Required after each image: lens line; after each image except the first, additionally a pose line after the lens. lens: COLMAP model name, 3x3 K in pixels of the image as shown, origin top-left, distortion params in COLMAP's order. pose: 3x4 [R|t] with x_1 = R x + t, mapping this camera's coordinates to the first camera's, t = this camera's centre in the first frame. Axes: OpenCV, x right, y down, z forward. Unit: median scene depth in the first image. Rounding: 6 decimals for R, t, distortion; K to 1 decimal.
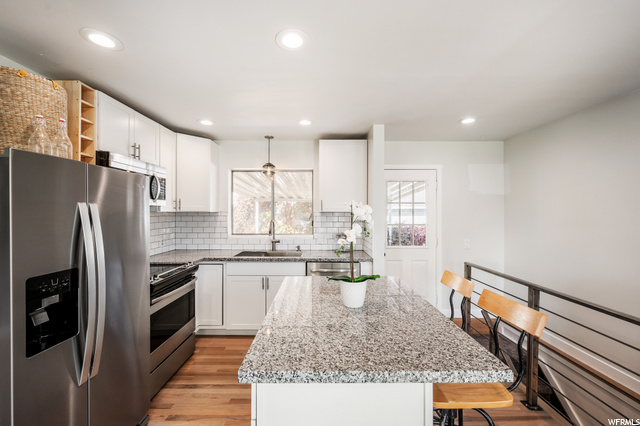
lens RADIAL K [[270.4, 0, 320.0], [0, 270.4, 213.0], [0, 0, 1]] dist [0.000839, -0.000135]
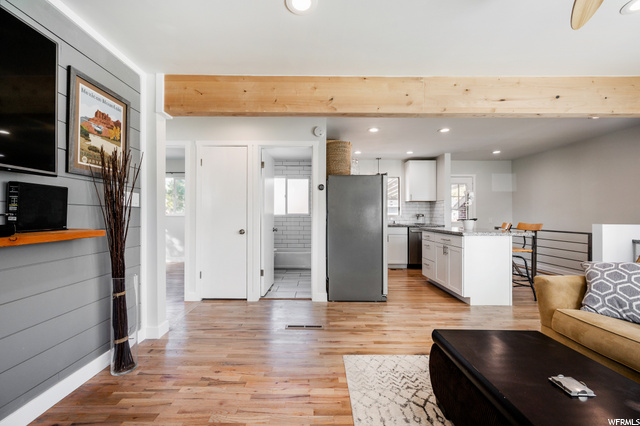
lens RADIAL K [[256.2, 0, 312.5], [0, 256.2, 214.0], [0, 0, 1]] dist [-0.001010, -0.000090]
pose [[0.999986, 0.002748, -0.004430, -0.704974], [-0.002760, 0.999993, -0.002674, 0.098577], [0.004422, 0.002686, 0.999987, -0.771697]]
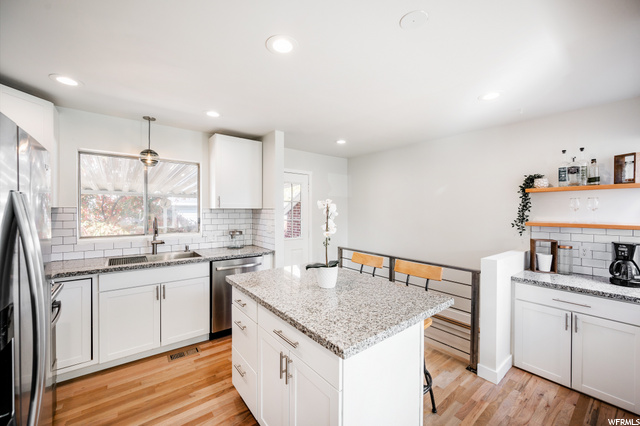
lens RADIAL K [[253.7, 0, 319.1], [0, 253.7, 211.8], [0, 0, 1]] dist [0.001753, 0.000171]
pose [[0.784811, -0.001291, 0.619734, -0.305190], [-0.004105, 0.999965, 0.007282, -0.000713], [-0.619722, -0.008259, 0.784778, 0.067566]]
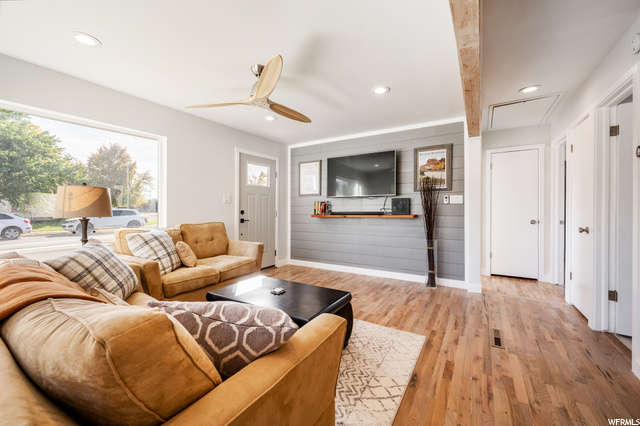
lens RADIAL K [[265.3, 0, 312.8], [0, 265.3, 208.8], [0, 0, 1]] dist [-0.000199, 0.000013]
pose [[-0.544383, 0.001248, -0.838836, 0.202464], [0.003446, 0.999994, -0.000749, 0.099148], [0.838830, -0.003298, -0.544383, 0.055421]]
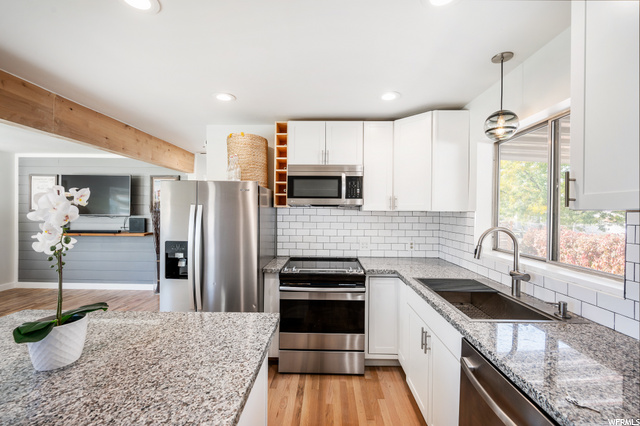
lens RADIAL K [[269.3, 0, 320.0], [0, 269.3, 213.0], [0, 0, 1]] dist [0.002524, 0.000322]
pose [[-0.025229, 0.001794, -0.999680, 0.353512], [-0.009861, 0.999949, 0.002043, 0.001932], [0.999633, 0.009909, -0.025210, 0.797775]]
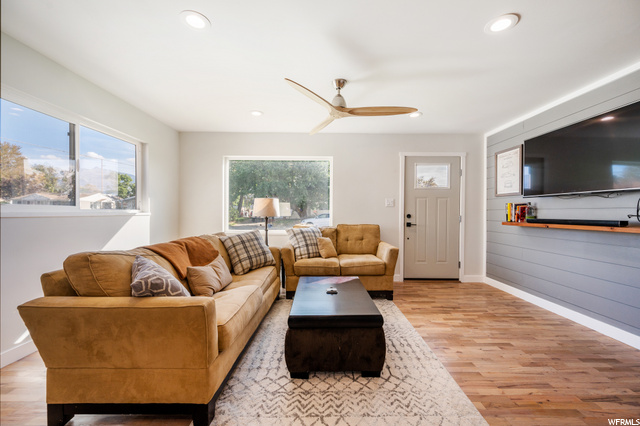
lens RADIAL K [[253.7, 0, 319.1], [0, 253.7, 211.8], [0, 0, 1]] dist [0.001753, 0.000171]
pose [[-0.999963, -0.008602, 0.000171, -0.322420], [-0.008602, 0.999963, -0.000687, 0.097892], [-0.000165, -0.000688, -1.000000, 0.311509]]
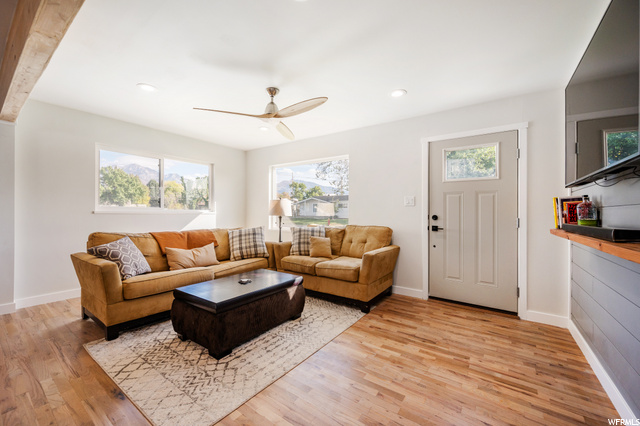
lens RADIAL K [[254.0, 0, 314.9], [0, 254.0, 210.8], [0, 0, 1]] dist [-0.001435, 0.000050]
pose [[-0.806299, -0.008448, 0.591448, -1.033489], [-0.012125, 0.999924, -0.002248, 0.095706], [-0.591384, -0.008984, -0.806340, 0.107997]]
